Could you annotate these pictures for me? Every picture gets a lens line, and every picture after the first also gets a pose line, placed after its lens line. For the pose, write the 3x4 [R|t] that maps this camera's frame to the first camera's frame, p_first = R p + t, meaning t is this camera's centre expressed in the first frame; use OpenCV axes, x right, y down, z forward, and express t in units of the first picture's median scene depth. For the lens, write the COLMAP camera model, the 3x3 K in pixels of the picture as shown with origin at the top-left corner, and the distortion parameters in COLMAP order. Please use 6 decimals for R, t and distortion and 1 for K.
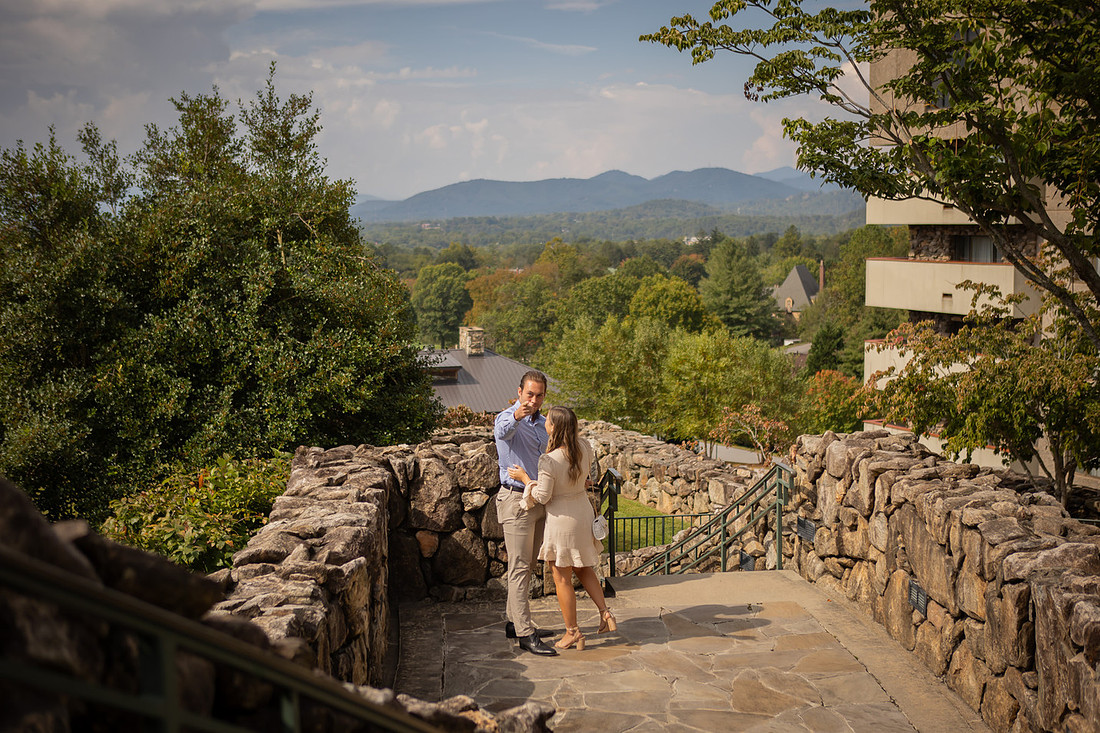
lens RADIAL K [[1442.0, 0, 547.8], [0, 1442.0, 361.8], [0, 0, 1]] dist [-0.015879, 0.083214]
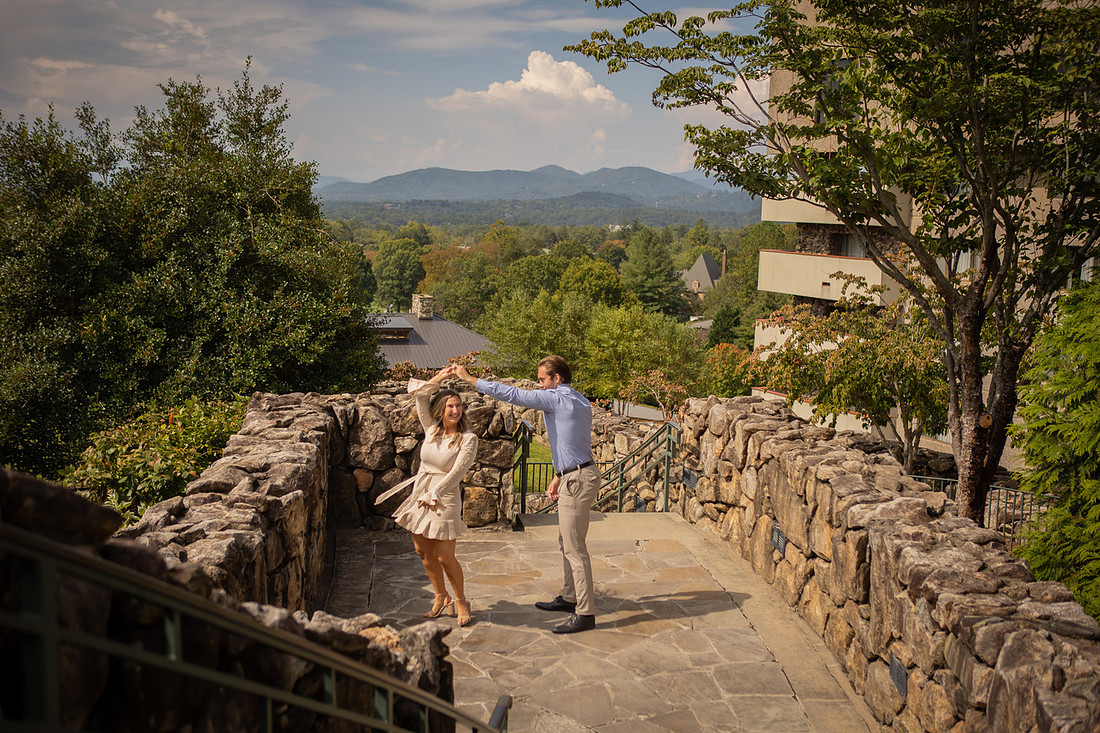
lens RADIAL K [[1235.0, 0, 550.1], [0, 1235.0, 365.6], [0, 0, 1]] dist [-0.067920, 0.138475]
pose [[0.998020, 0.037376, 0.050589, 0.008614], [-0.038890, 0.998814, 0.029289, -0.000238], [-0.049435, -0.031198, 0.998290, 0.005777]]
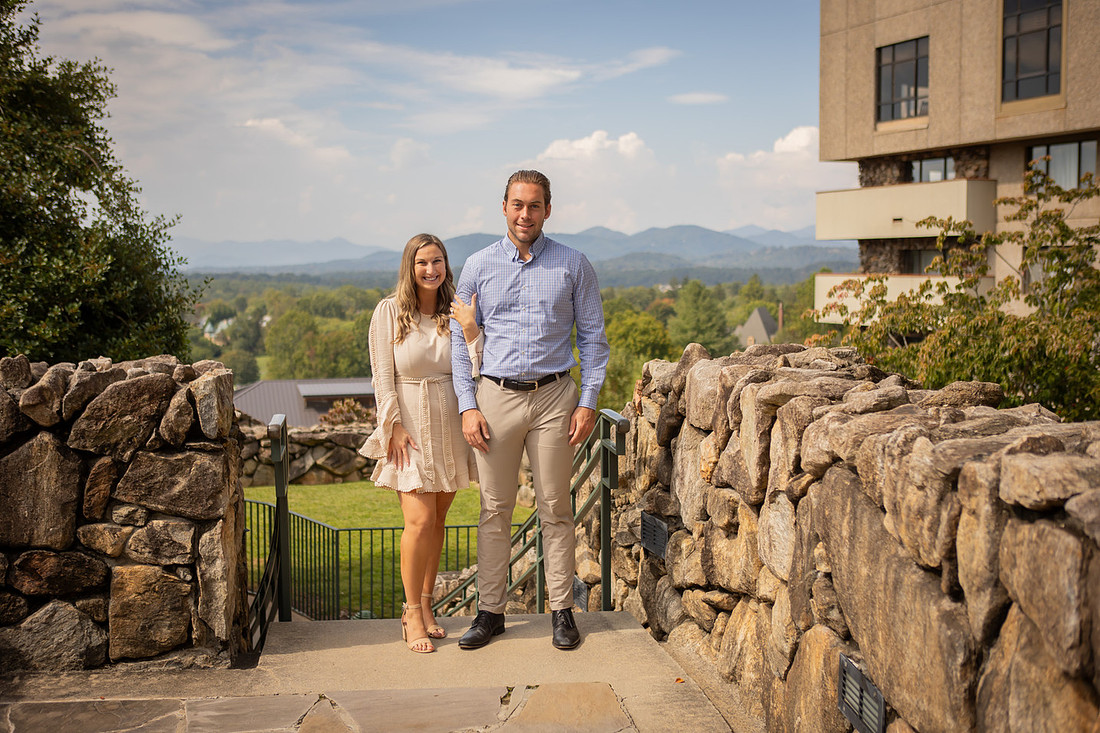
lens RADIAL K [[1278.0, 0, 550.0], [0, 1278.0, 366.5], [0, 0, 1]] dist [-0.030822, 0.030721]
pose [[0.999942, 0.007786, 0.007402, 0.100205], [-0.007604, 0.999676, -0.024281, 0.048378], [-0.007589, 0.024224, 0.999678, 0.387302]]
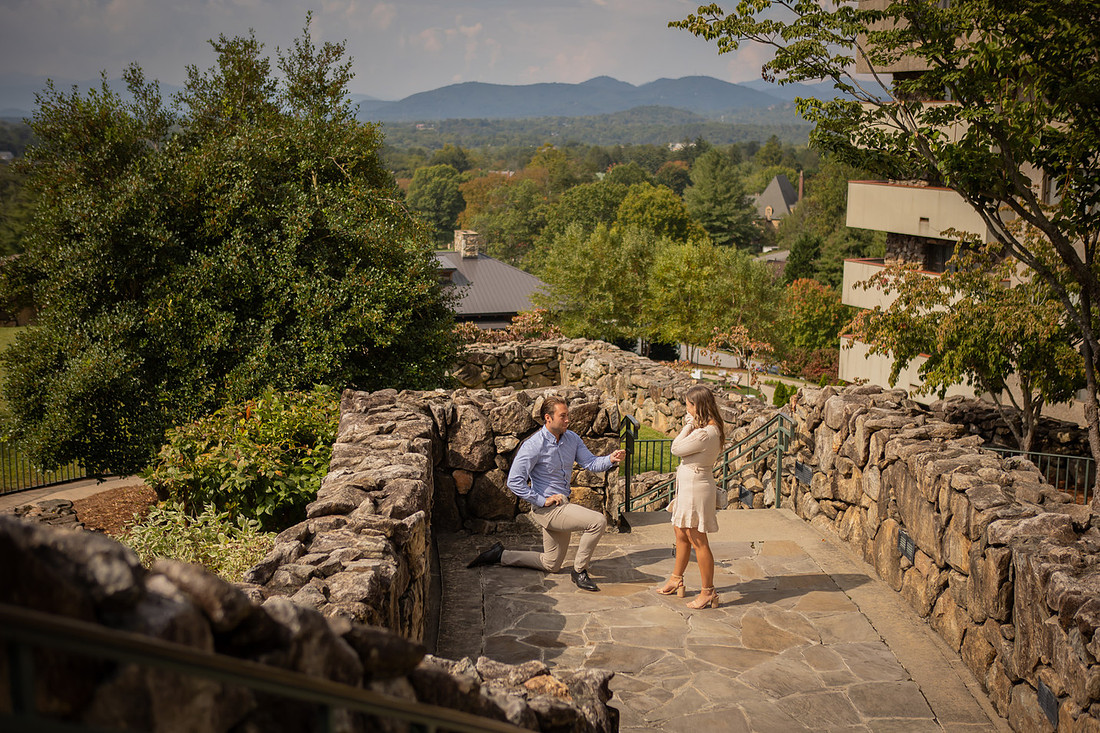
lens RADIAL K [[1381.1, 0, 547.7], [0, 1381.1, 362.3], [0, 0, 1]] dist [-0.031333, 0.093163]
pose [[0.999712, 0.021277, 0.011129, -0.022132], [-0.022043, 0.997018, 0.073961, -0.030778], [-0.009522, -0.074185, 0.997199, -0.033639]]
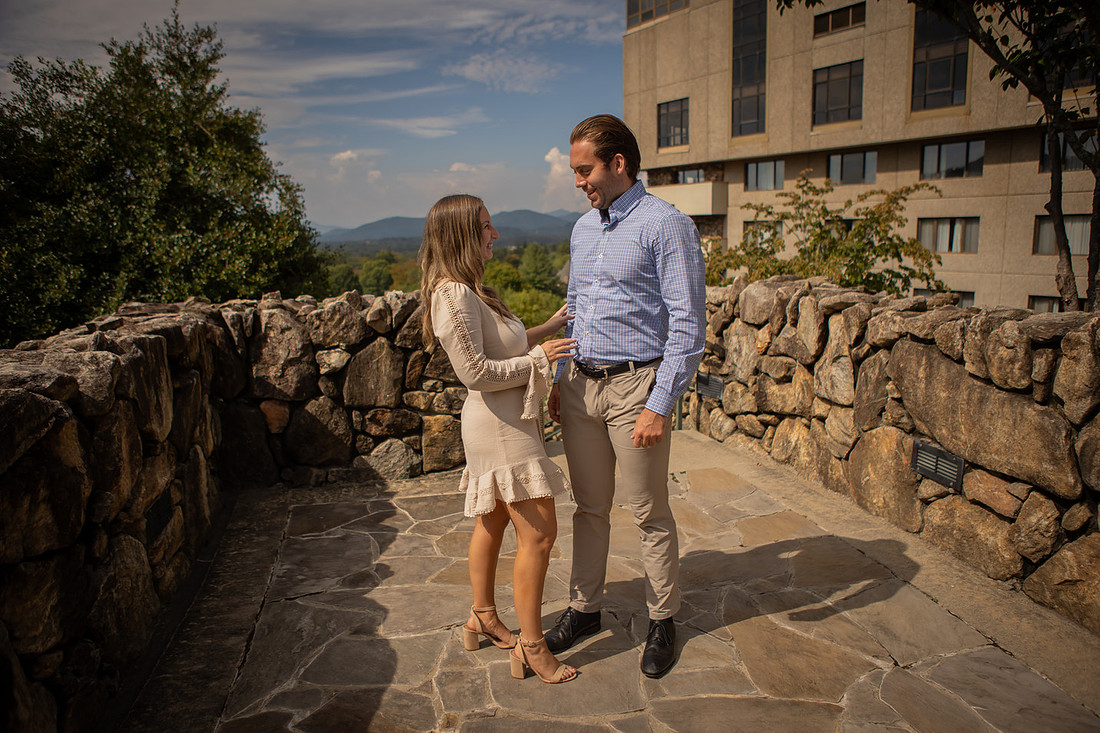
lens RADIAL K [[762.2, 0, 548.2], [0, 762.2, 364.9], [0, 0, 1]] dist [-0.109487, 0.081643]
pose [[0.989239, -0.028225, 0.143561, 0.005006], [0.018700, 0.997560, 0.067267, 0.049771], [-0.145109, -0.063858, 0.987353, 0.390153]]
